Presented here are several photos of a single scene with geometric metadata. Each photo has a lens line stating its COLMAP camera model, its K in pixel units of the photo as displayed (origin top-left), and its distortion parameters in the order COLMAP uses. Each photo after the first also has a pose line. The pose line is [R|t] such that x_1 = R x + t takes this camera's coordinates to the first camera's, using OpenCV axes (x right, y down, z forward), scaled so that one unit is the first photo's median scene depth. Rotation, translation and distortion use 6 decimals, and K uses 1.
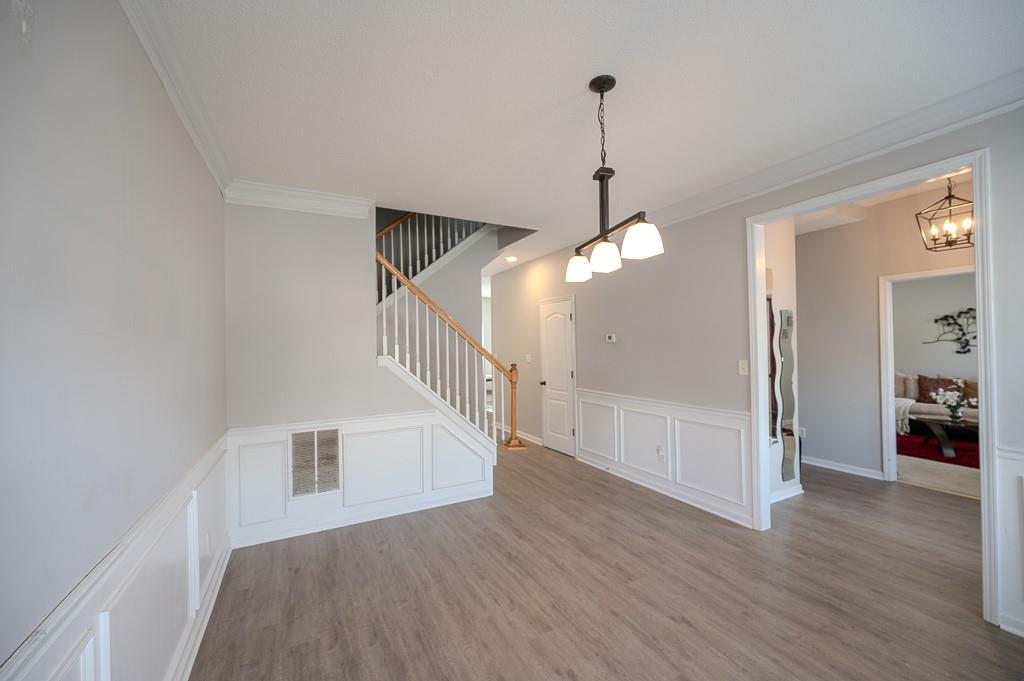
lens RADIAL K [[404.3, 0, 511.1], [0, 404.3, 343.3], [0, 0, 1]] dist [0.004529, -0.000896]
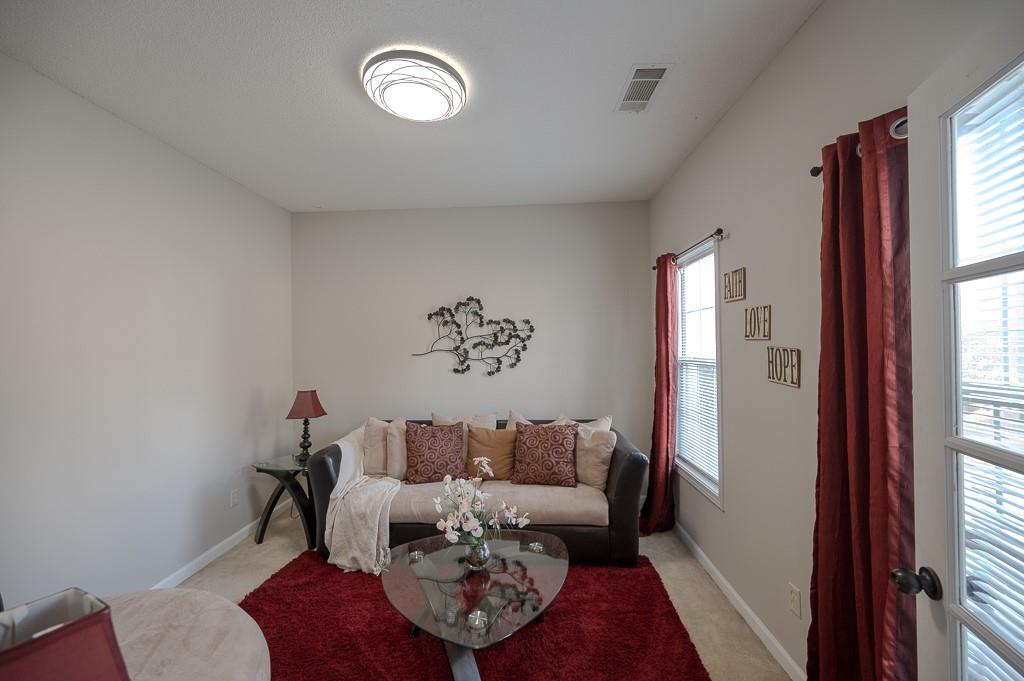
lens RADIAL K [[404.3, 0, 513.2], [0, 404.3, 341.0], [0, 0, 1]] dist [0.004529, -0.000896]
pose [[0.501063, 0.030098, 0.864887, 0.637177], [0.001378, 0.999366, -0.035577, -0.000365], [-0.865409, 0.019018, 0.500704, 0.636560]]
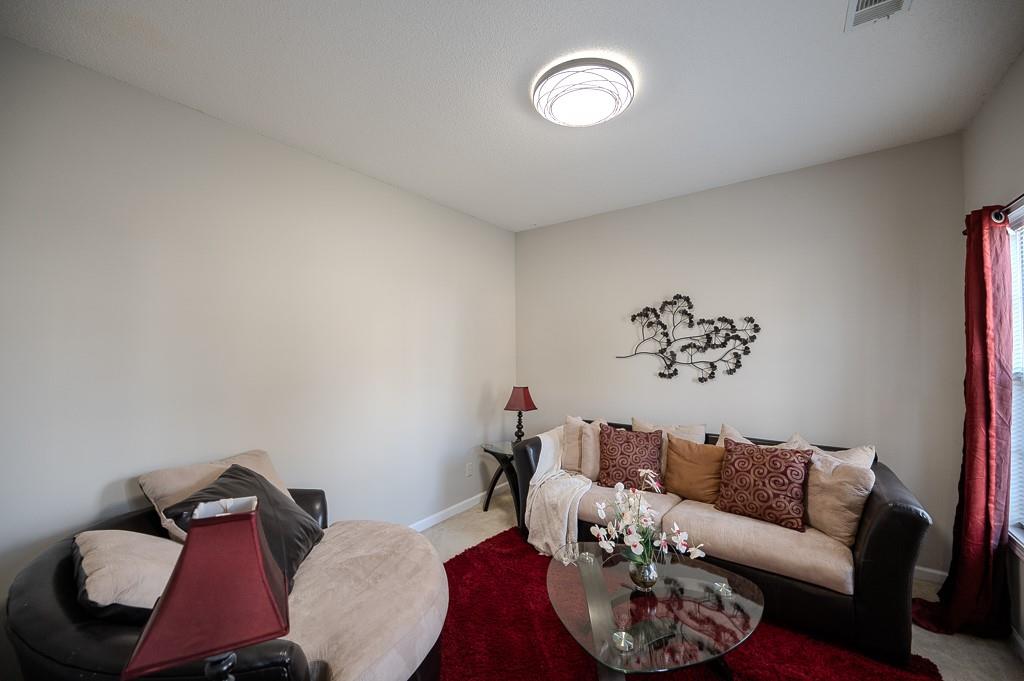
lens RADIAL K [[404.3, 0, 505.1], [0, 404.3, 341.2], [0, 0, 1]] dist [0.004529, -0.000896]
pose [[0.898137, 0.031318, 0.438599, 0.673315], [-0.017479, 0.999215, -0.035556, -0.000757], [-0.439368, 0.024268, 0.897979, 0.603935]]
